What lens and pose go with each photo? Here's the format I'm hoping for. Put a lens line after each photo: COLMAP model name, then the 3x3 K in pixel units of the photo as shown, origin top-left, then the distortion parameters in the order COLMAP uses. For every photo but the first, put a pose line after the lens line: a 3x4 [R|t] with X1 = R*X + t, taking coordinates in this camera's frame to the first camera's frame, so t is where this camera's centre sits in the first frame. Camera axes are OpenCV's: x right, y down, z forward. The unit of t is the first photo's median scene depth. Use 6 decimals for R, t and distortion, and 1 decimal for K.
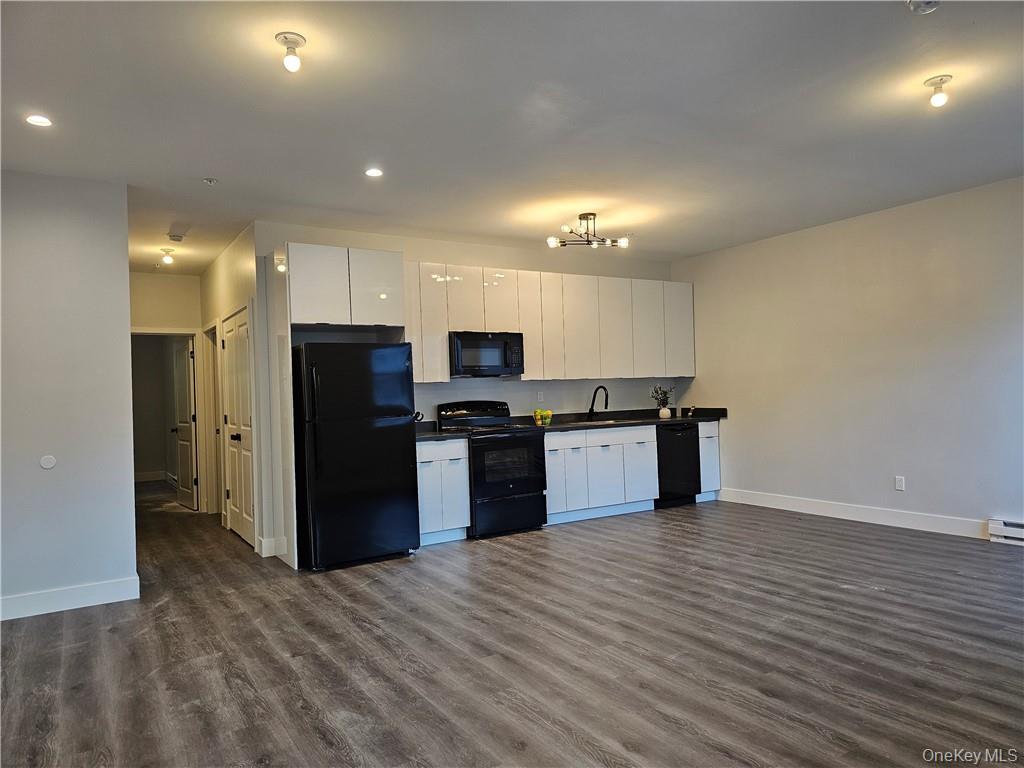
lens RADIAL K [[691.6, 0, 518.2], [0, 691.6, 384.6], [0, 0, 1]] dist [0.027817, -0.023392]
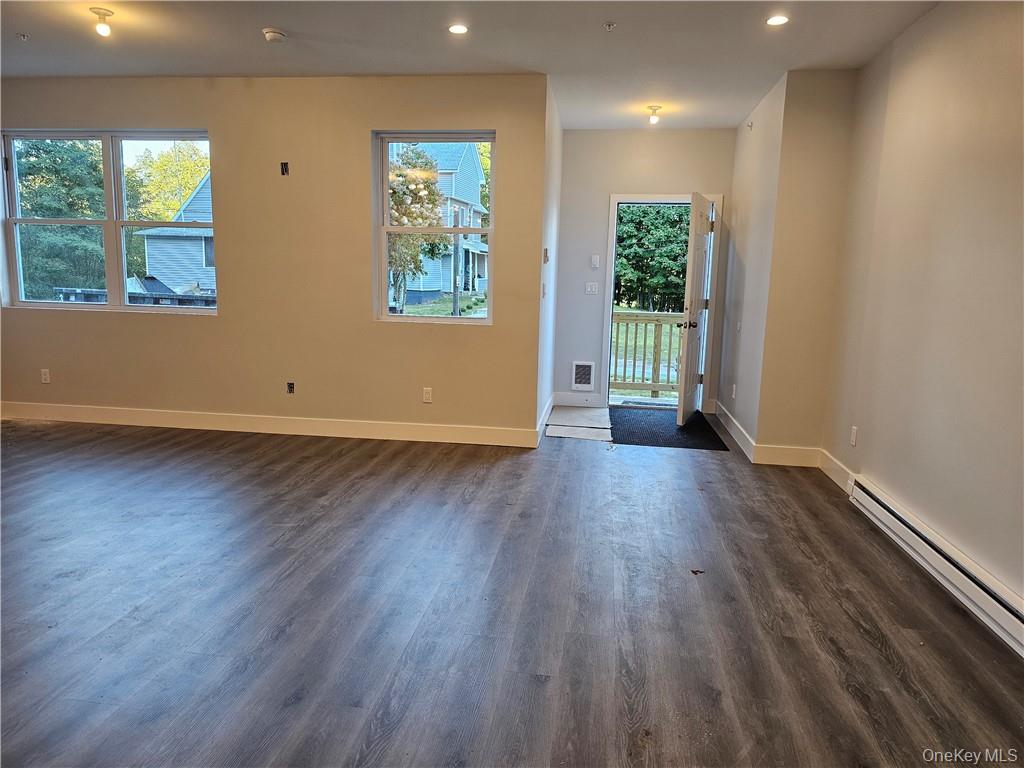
lens RADIAL K [[691.6, 0, 512.4], [0, 691.6, 384.8], [0, 0, 1]] dist [0.027817, -0.023392]
pose [[-0.761547, -0.086419, 0.642322, -0.470845], [-0.005523, 0.991900, 0.126904, 0.017254], [-0.648086, 0.093095, -0.755856, 1.005096]]
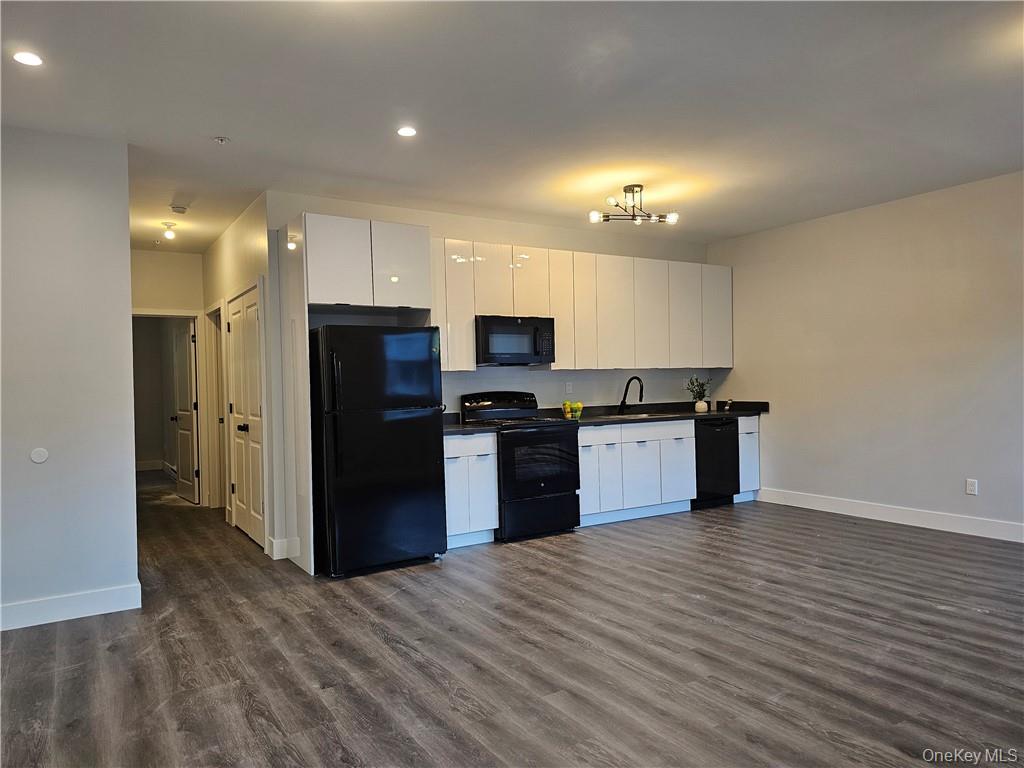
lens RADIAL K [[691.6, 0, 504.3], [0, 691.6, 385.1], [0, 0, 1]] dist [0.027817, -0.023392]
pose [[0.999909, 0.010800, -0.008127, -0.064906], [-0.010678, 0.999831, 0.014964, 0.001898], [0.008287, -0.014876, 0.999855, 0.100760]]
